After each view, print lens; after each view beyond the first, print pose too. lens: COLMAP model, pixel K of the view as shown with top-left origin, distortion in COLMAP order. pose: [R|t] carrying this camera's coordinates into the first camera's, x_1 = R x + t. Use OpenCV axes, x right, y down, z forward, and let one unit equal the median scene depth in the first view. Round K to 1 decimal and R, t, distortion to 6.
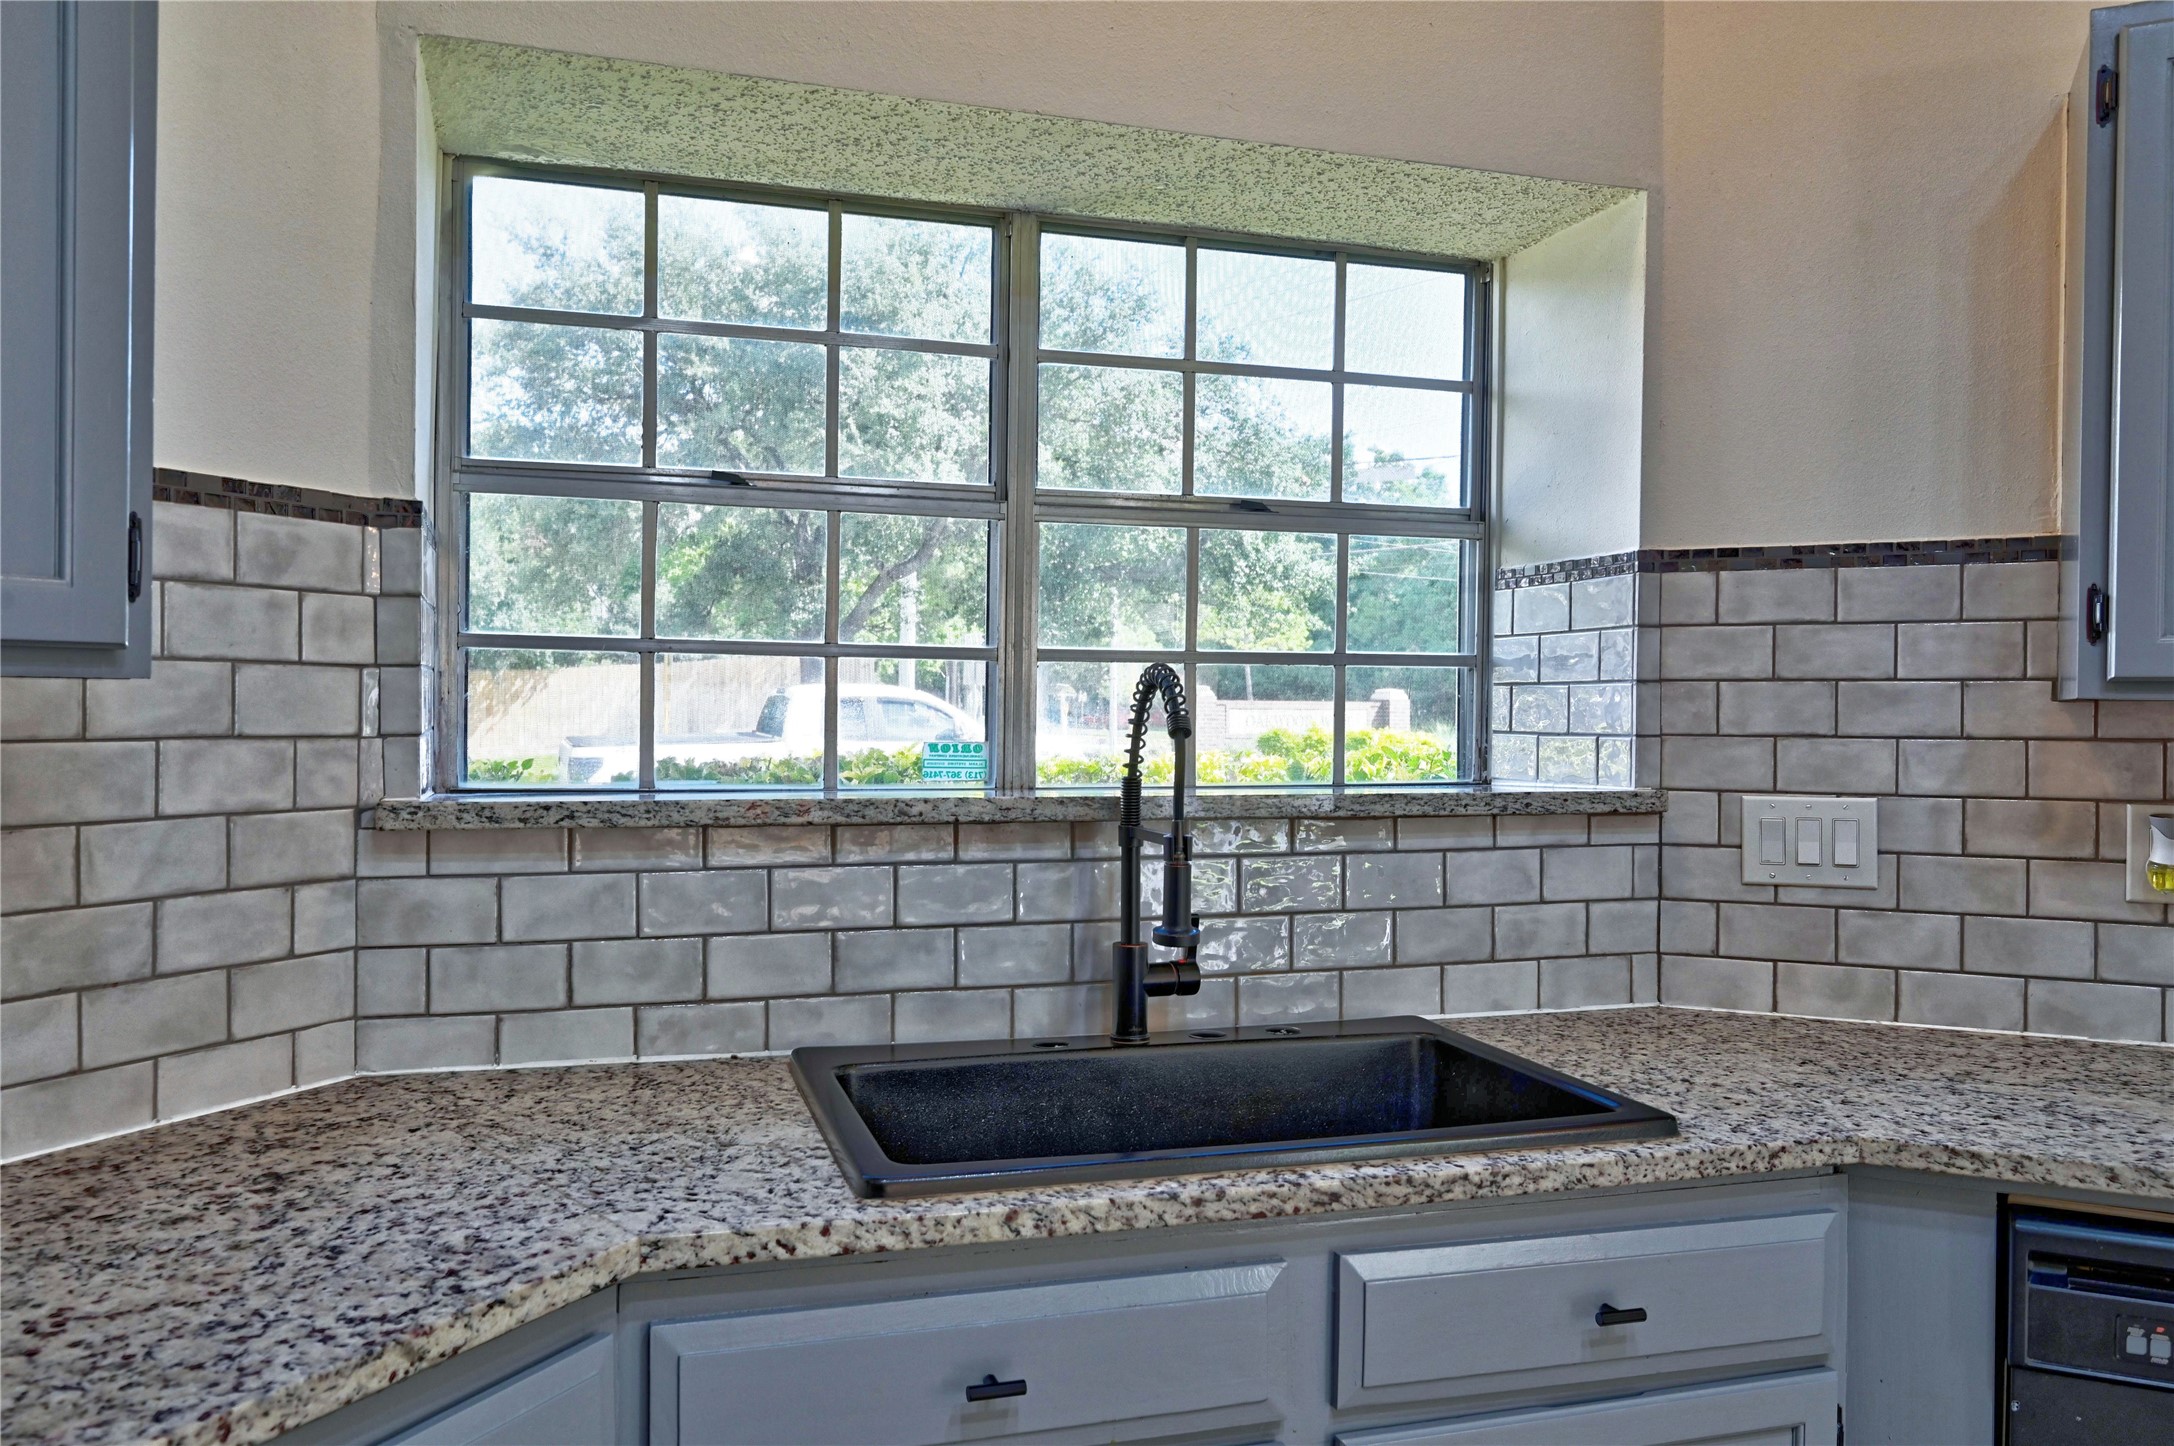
lens RADIAL K [[1600.8, 0, 1087.0], [0, 1600.8, 723.0], [0, 0, 1]] dist [-0.002559, -0.002278]
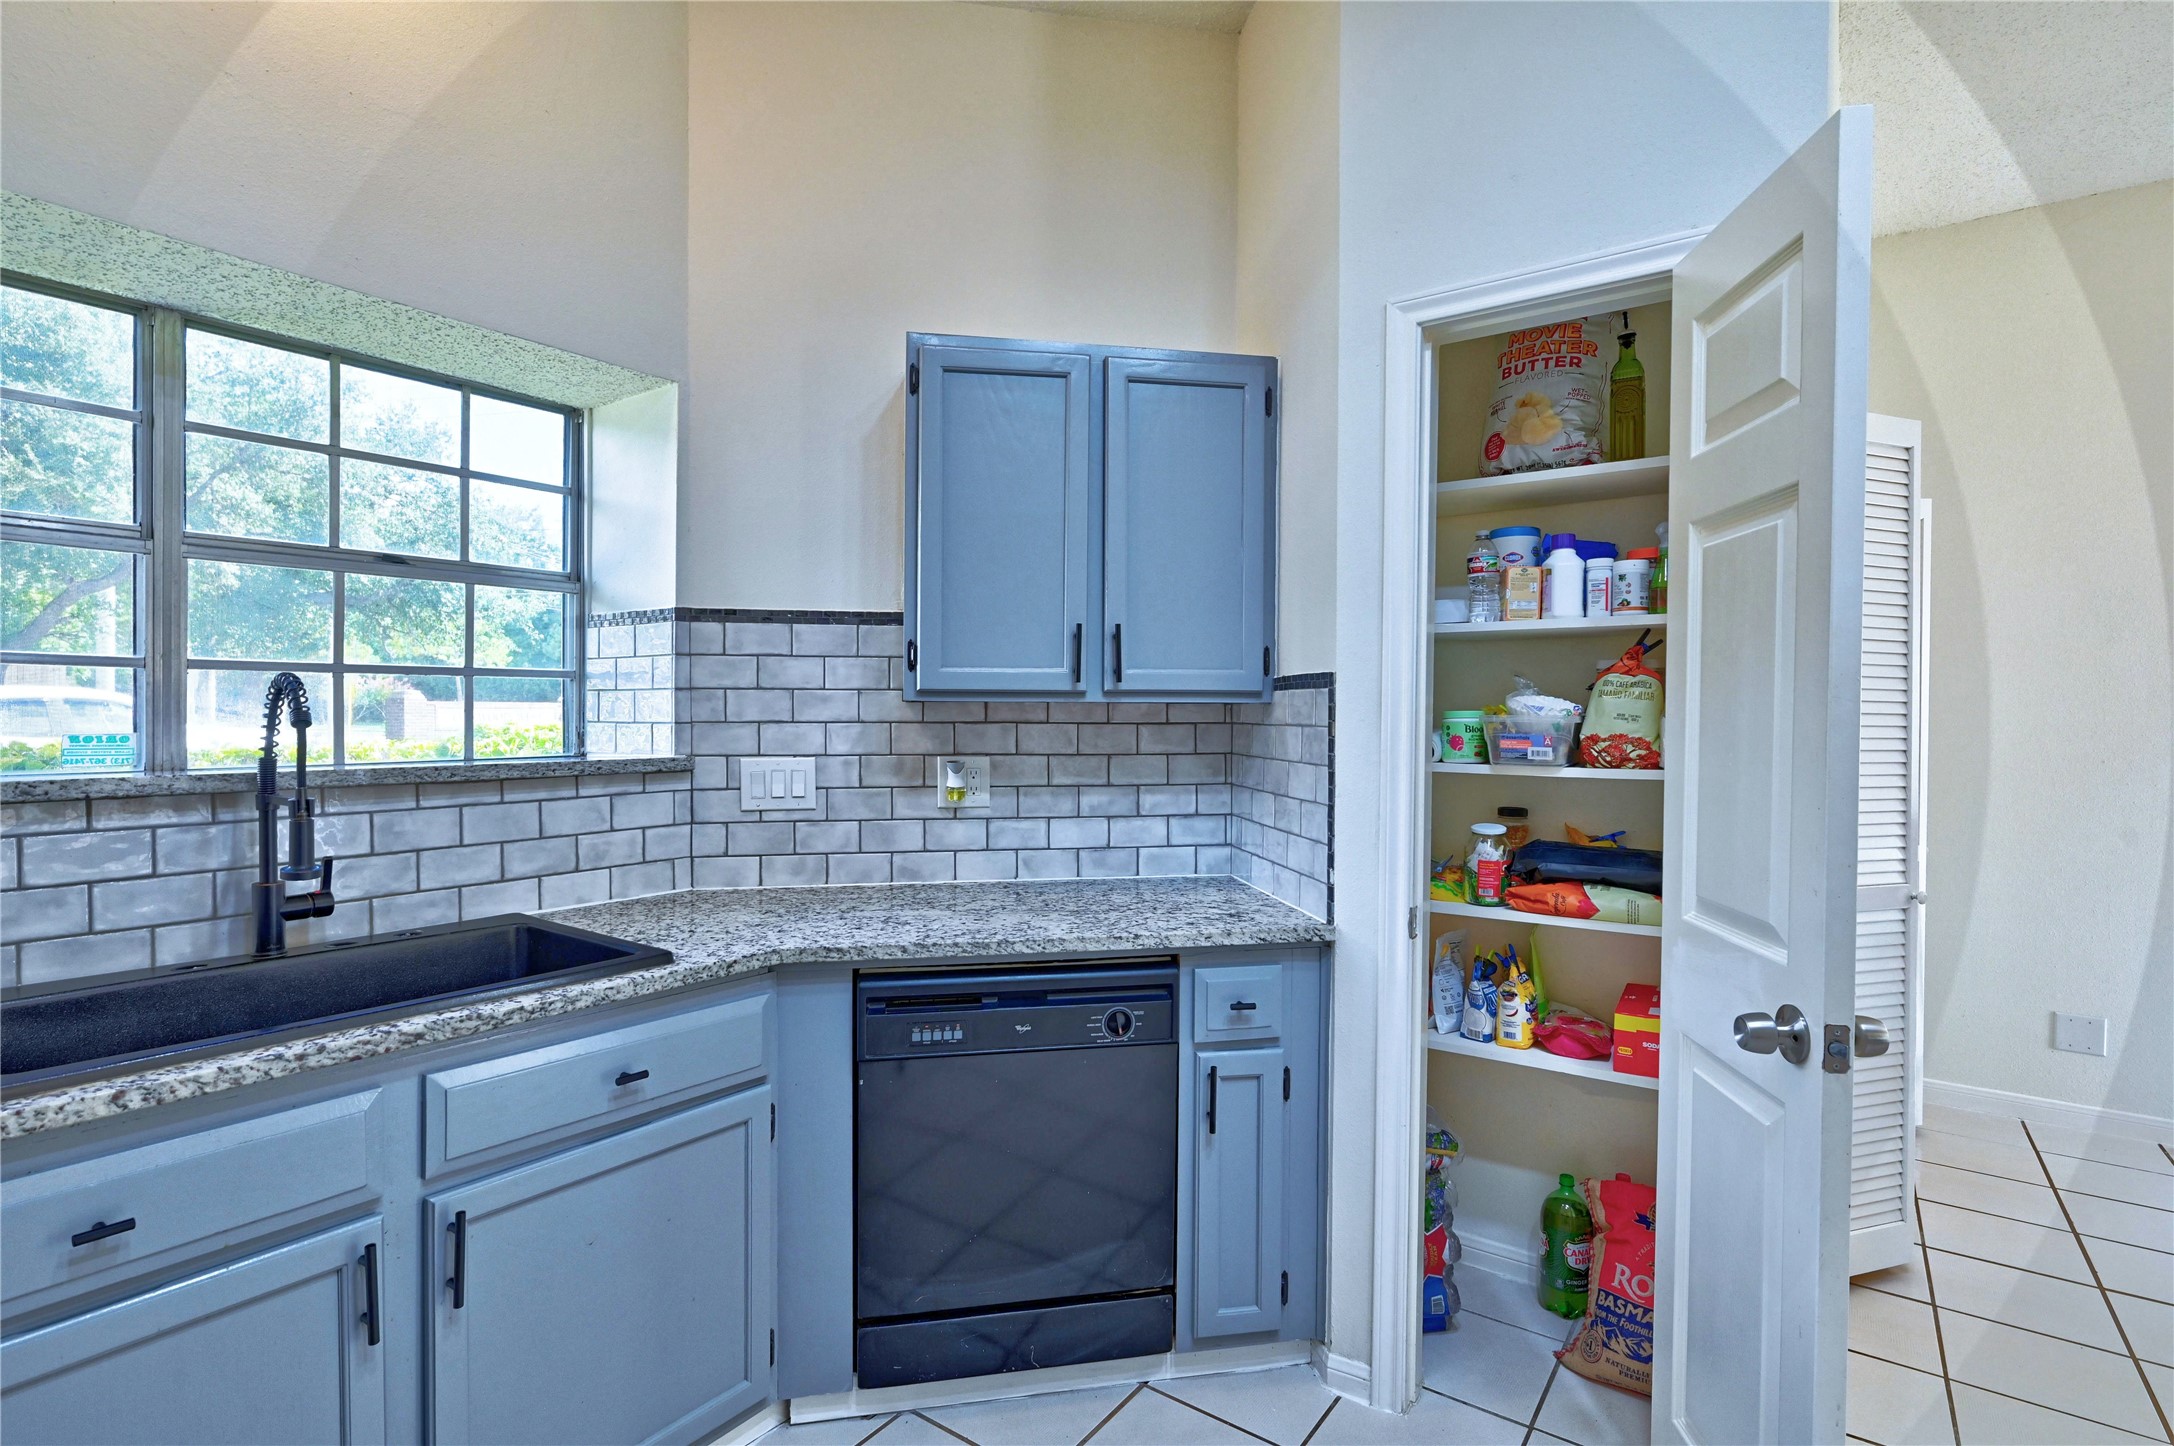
lens RADIAL K [[1048.2, 0, 1086.6], [0, 1048.2, 727.5], [0, 0, 1]] dist [-0.002645, 0.000118]
pose [[0.802905, -0.012822, 0.595969, 0.055297], [0.006706, 0.999900, 0.012479, 0.002401], [-0.596069, -0.006023, 0.802911, -0.101162]]
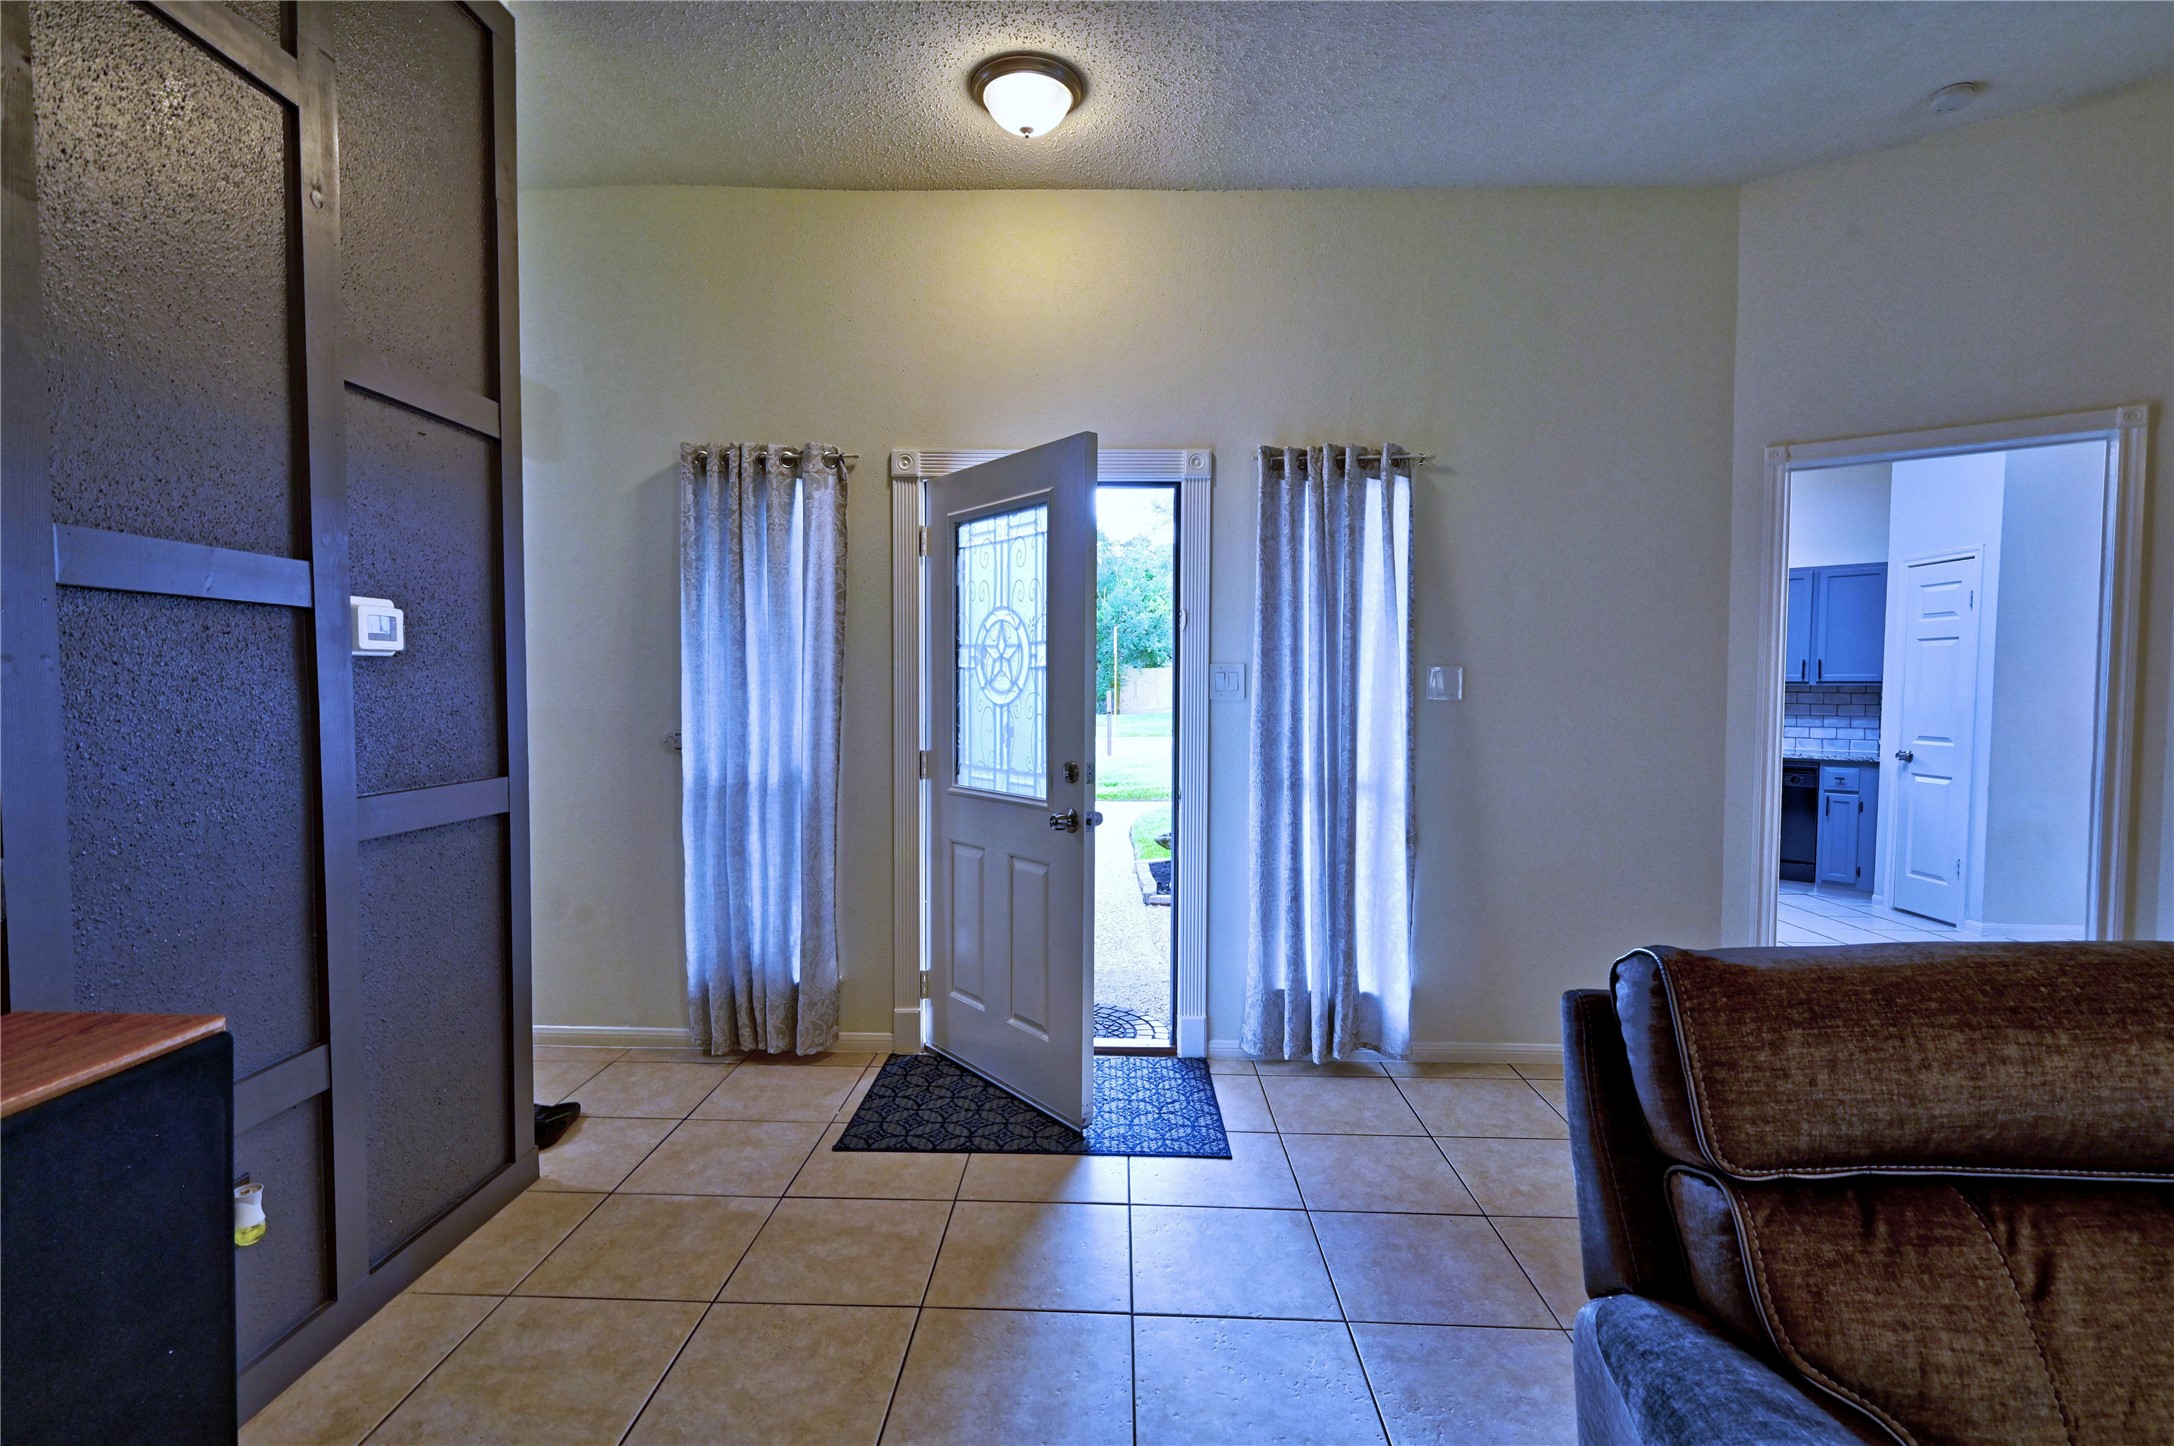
lens RADIAL K [[1015.4, 0, 1084.7], [0, 1015.4, 725.5], [0, 0, 1]] dist [-0.000180, 0.000493]
pose [[0.941563, 0.013360, -0.336573, -0.385230], [-0.004601, 0.999630, 0.026808, 0.042189], [0.336807, -0.023693, 0.941276, -3.156696]]
